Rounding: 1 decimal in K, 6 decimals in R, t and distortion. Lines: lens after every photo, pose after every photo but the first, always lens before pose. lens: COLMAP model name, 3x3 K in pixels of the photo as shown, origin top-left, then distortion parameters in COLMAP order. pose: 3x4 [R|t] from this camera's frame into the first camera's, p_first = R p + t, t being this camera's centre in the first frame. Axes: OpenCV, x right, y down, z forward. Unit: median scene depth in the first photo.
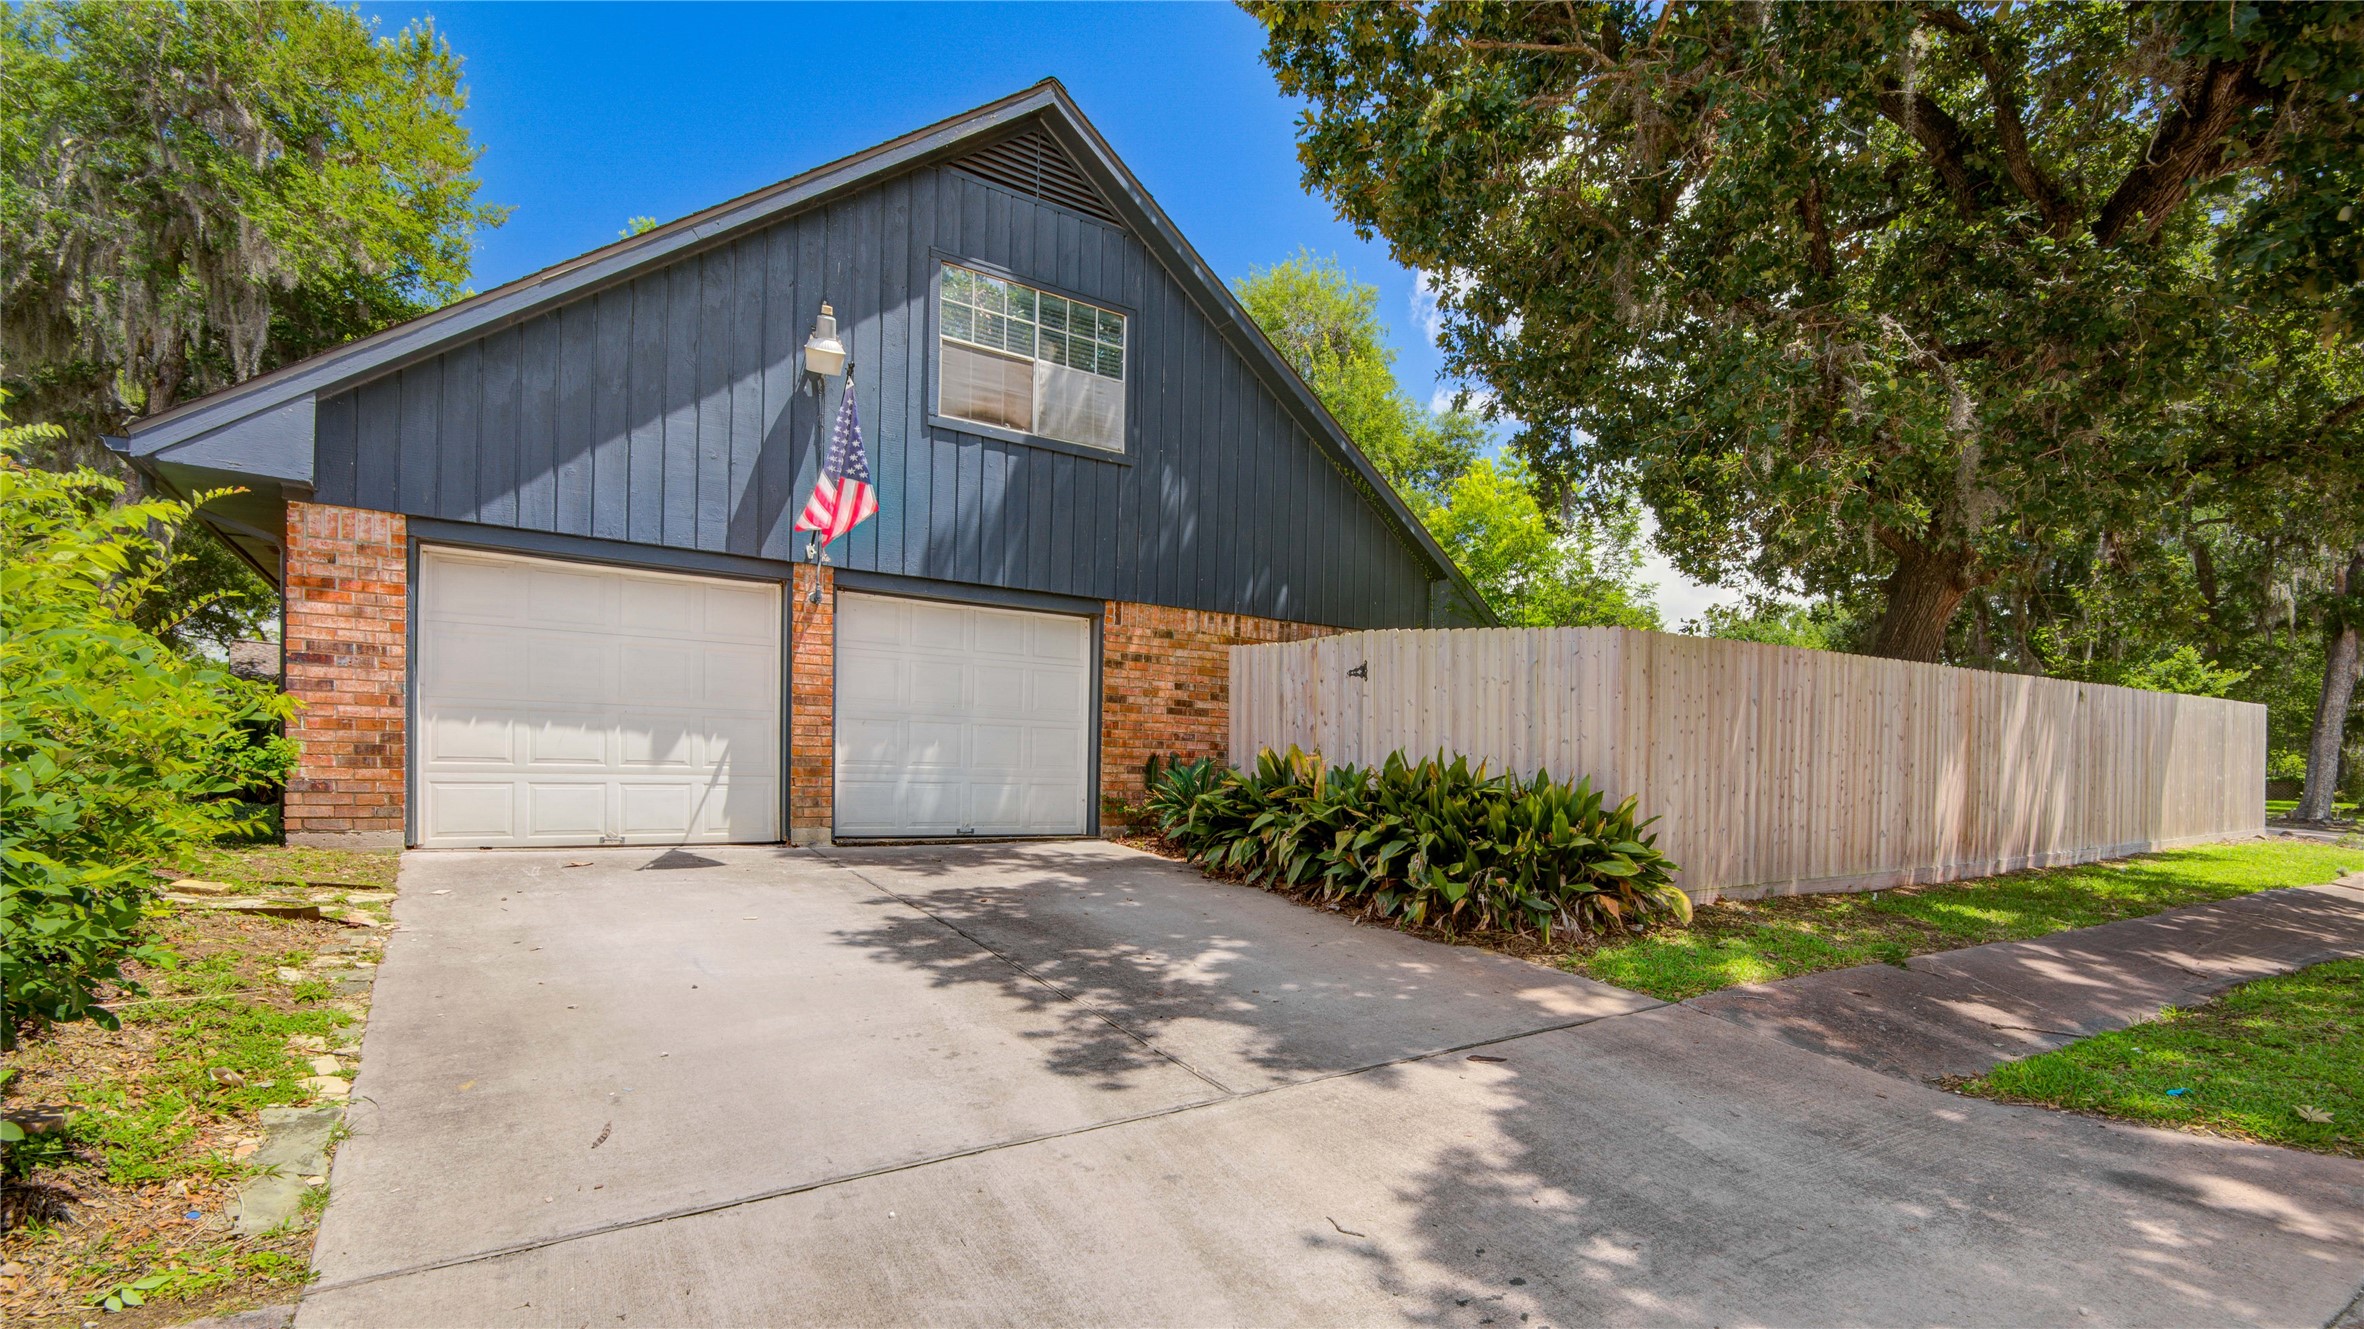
lens RADIAL K [[1119.2, 0, 1184.7], [0, 1119.2, 740.5], [0, 0, 1]] dist [-0.001062, 0.000286]
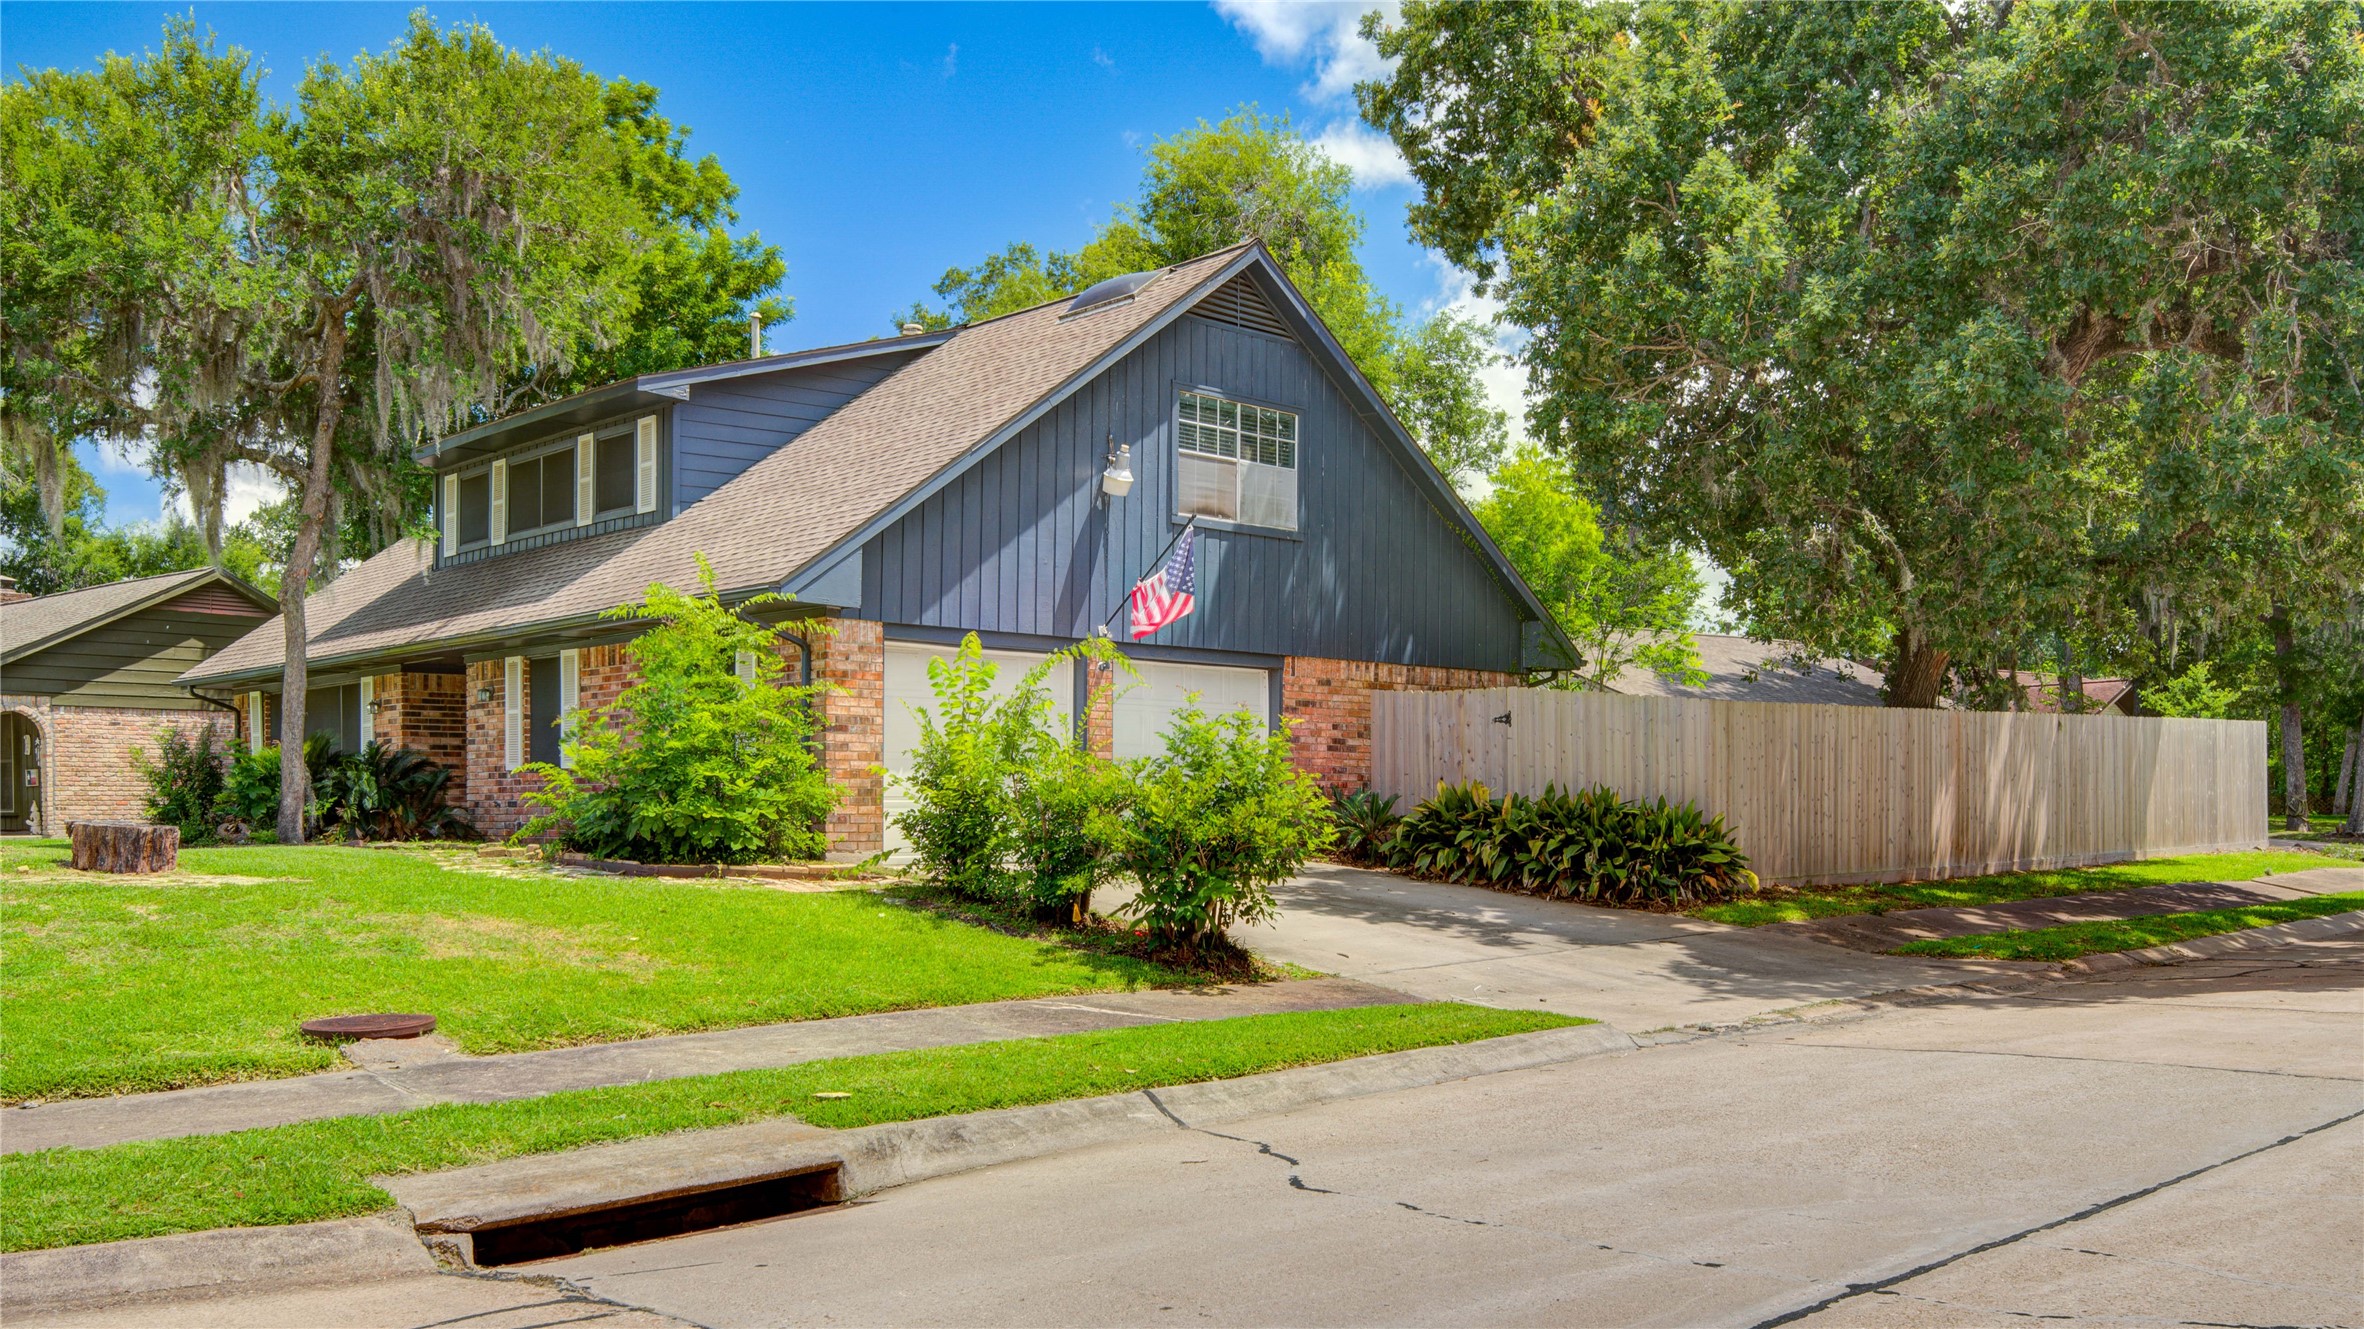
lens RADIAL K [[2080.7, 0, 1182.0], [0, 2080.7, 664.5], [0, 0, 1]] dist [-0.004162, -0.006213]
pose [[0.985468, -0.001626, 0.169855, -0.697492], [0.007617, 0.999371, -0.034626, -0.052095], [-0.169692, 0.035417, 0.984861, -1.451270]]
